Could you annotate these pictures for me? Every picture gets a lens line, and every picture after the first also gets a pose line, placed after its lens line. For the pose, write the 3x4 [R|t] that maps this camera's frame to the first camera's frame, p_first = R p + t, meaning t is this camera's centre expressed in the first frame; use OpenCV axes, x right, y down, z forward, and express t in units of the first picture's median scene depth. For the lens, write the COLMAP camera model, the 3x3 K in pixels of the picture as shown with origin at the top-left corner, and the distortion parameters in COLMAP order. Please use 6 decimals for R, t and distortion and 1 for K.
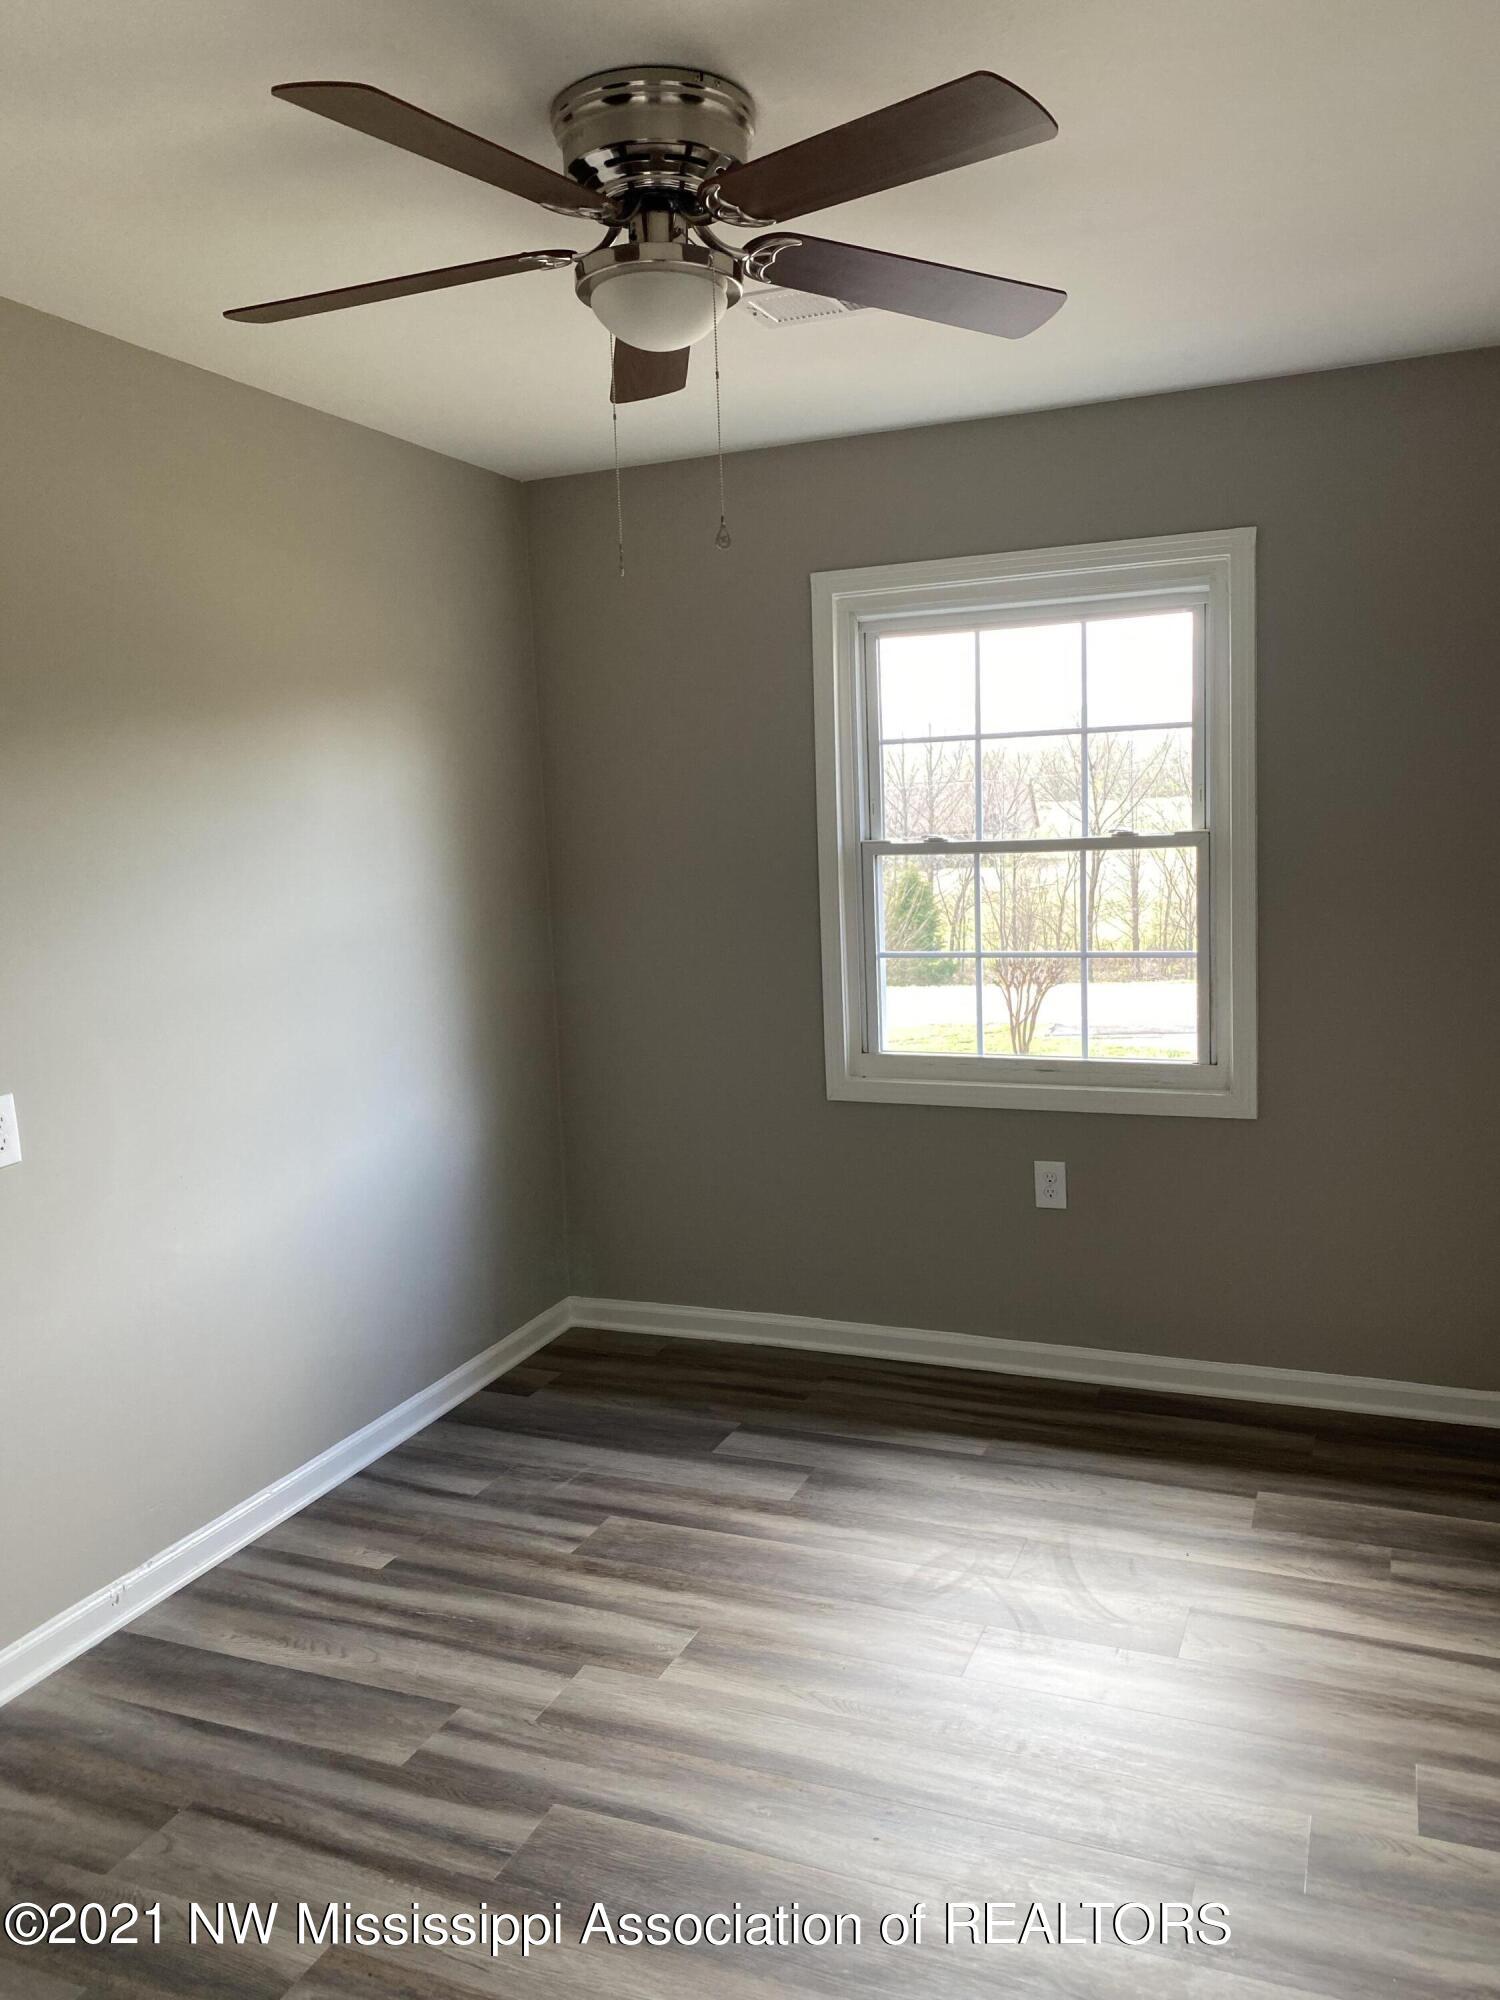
lens RADIAL K [[1481.5, 0, 750.0], [0, 1481.5, 1000.0], [0, 0, 1]] dist [-0.003802, -0.003208]
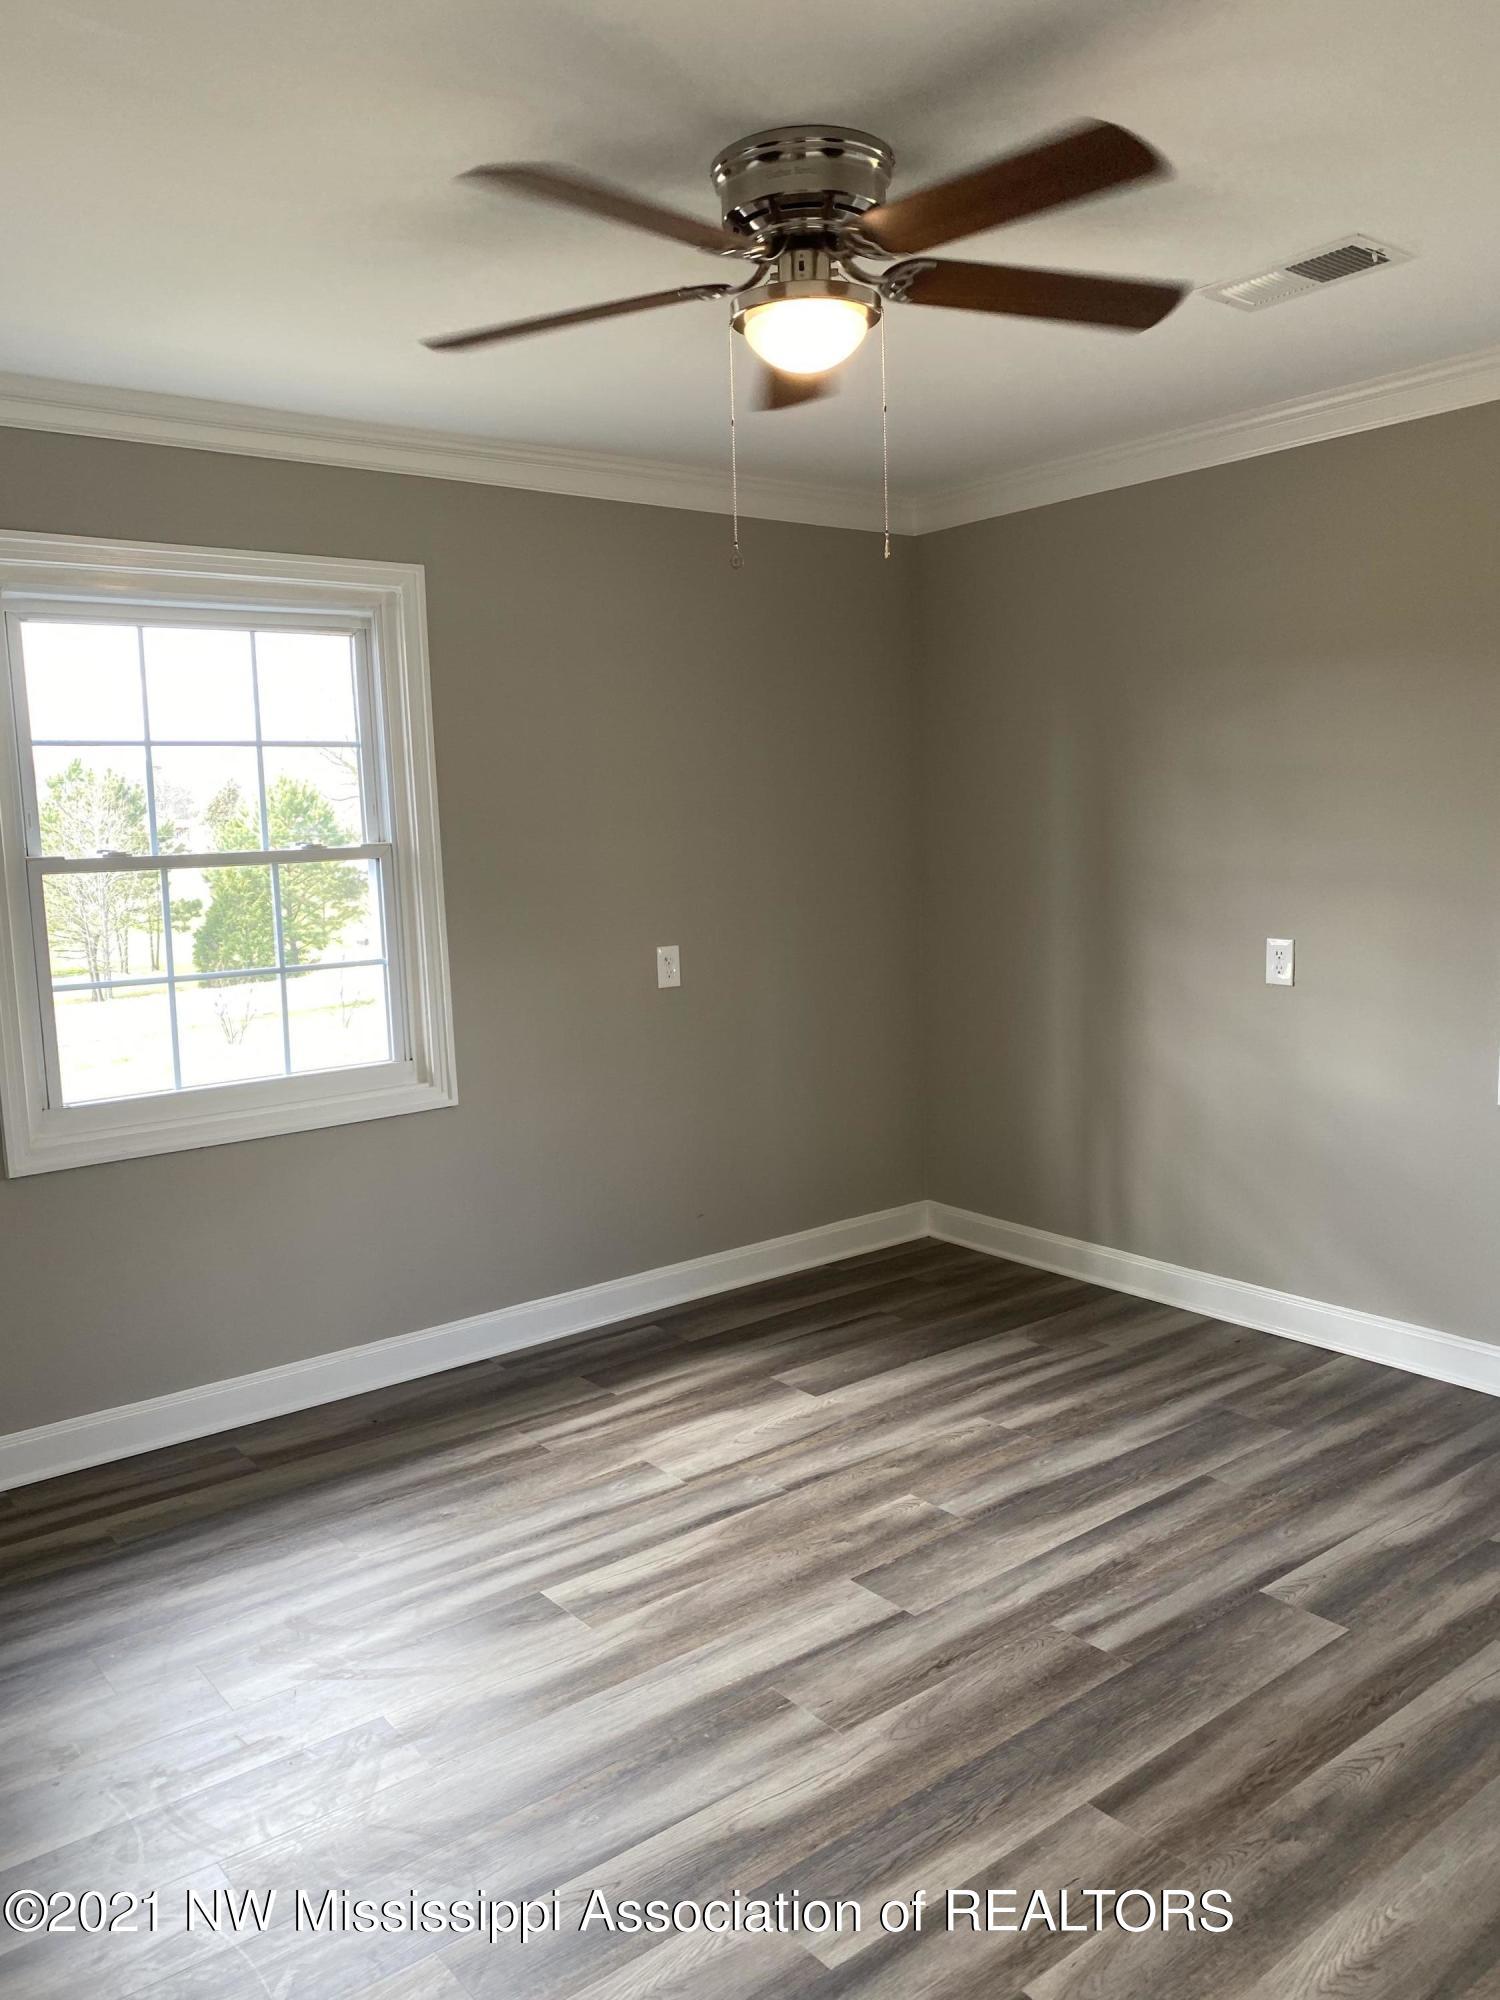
lens RADIAL K [[1523.3, 0, 750.0], [0, 1523.3, 1000.0], [0, 0, 1]] dist [0.003024, 0.001655]
pose [[0.506092, -0.090534, 0.857715, -0.497099], [0.118186, 0.992374, 0.035012, -0.009783], [-0.854344, 0.083651, 0.512932, 0.222507]]
